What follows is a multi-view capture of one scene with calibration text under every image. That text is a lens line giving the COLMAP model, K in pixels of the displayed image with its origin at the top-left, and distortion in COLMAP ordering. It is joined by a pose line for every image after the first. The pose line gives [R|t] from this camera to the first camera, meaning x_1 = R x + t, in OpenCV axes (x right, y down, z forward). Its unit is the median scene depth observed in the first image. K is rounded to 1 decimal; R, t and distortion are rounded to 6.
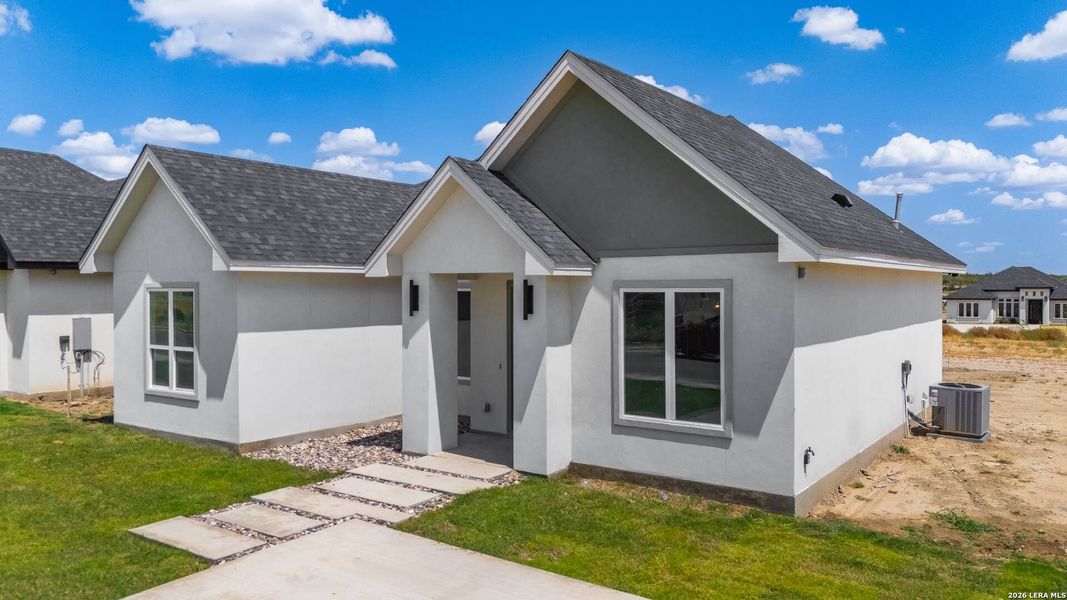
lens RADIAL K [[790.2, 0, 528.7], [0, 790.2, 298.7], [0, 0, 1]] dist [0.030371, -0.007607]
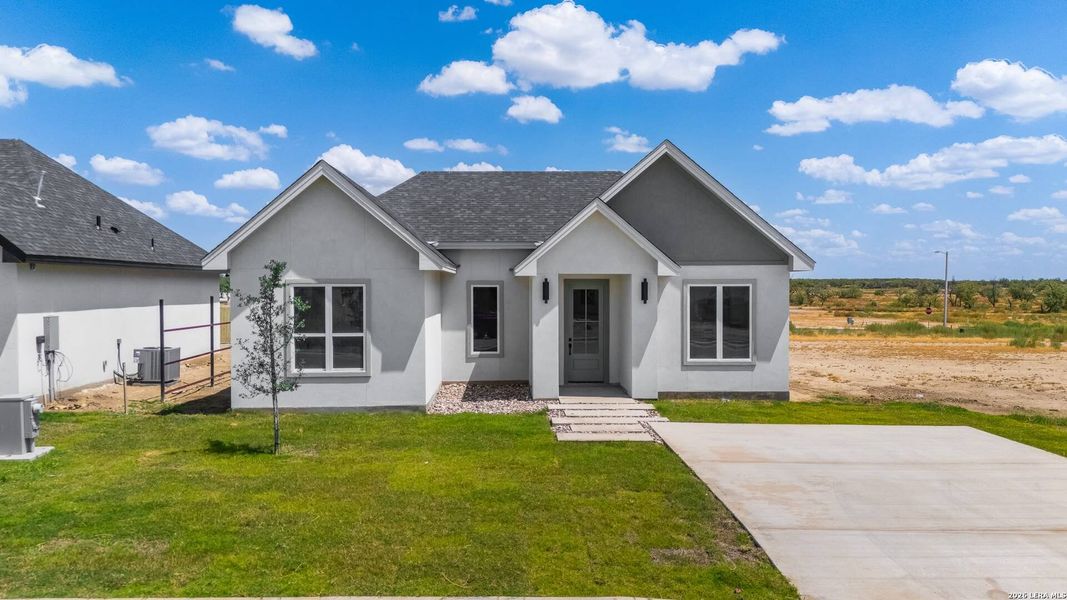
lens RADIAL K [[790.2, 0, 528.7], [0, 790.2, 298.7], [0, 0, 1]] dist [0.030371, -0.007607]
pose [[0.794350, -0.008267, 0.607404, -1.183782], [0.009353, 0.999955, 0.001378, 0.012574], [-0.607389, 0.004587, 0.794392, -0.135720]]
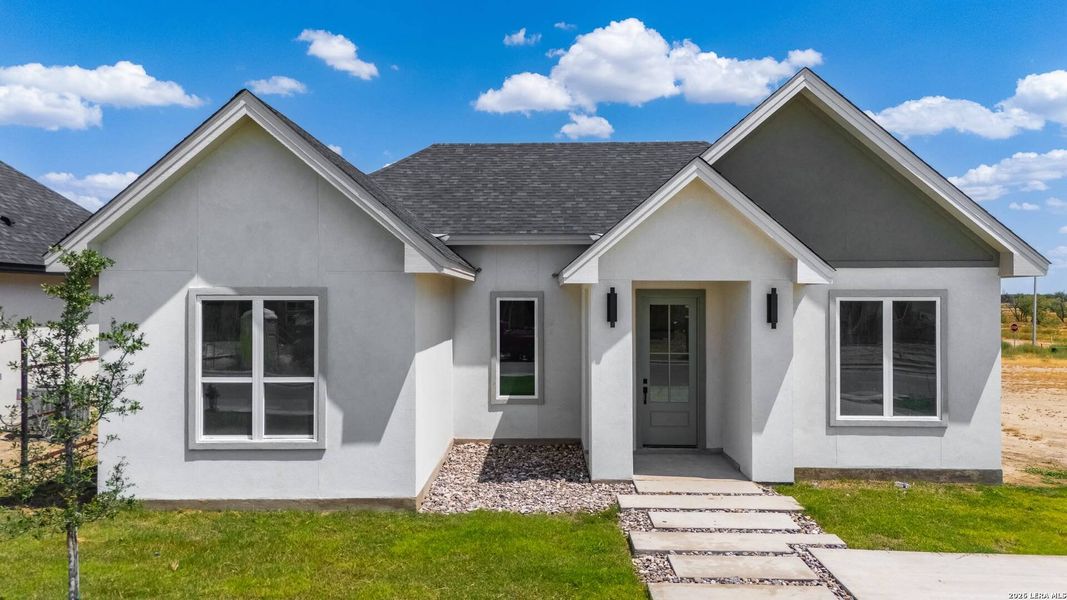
lens RADIAL K [[790.2, 0, 528.7], [0, 790.2, 298.7], [0, 0, 1]] dist [0.030371, -0.007607]
pose [[0.822244, 0.003146, 0.569127, -0.838076], [0.006337, 0.999872, -0.014681, 0.001882], [-0.569100, 0.015678, 0.822119, 0.356411]]
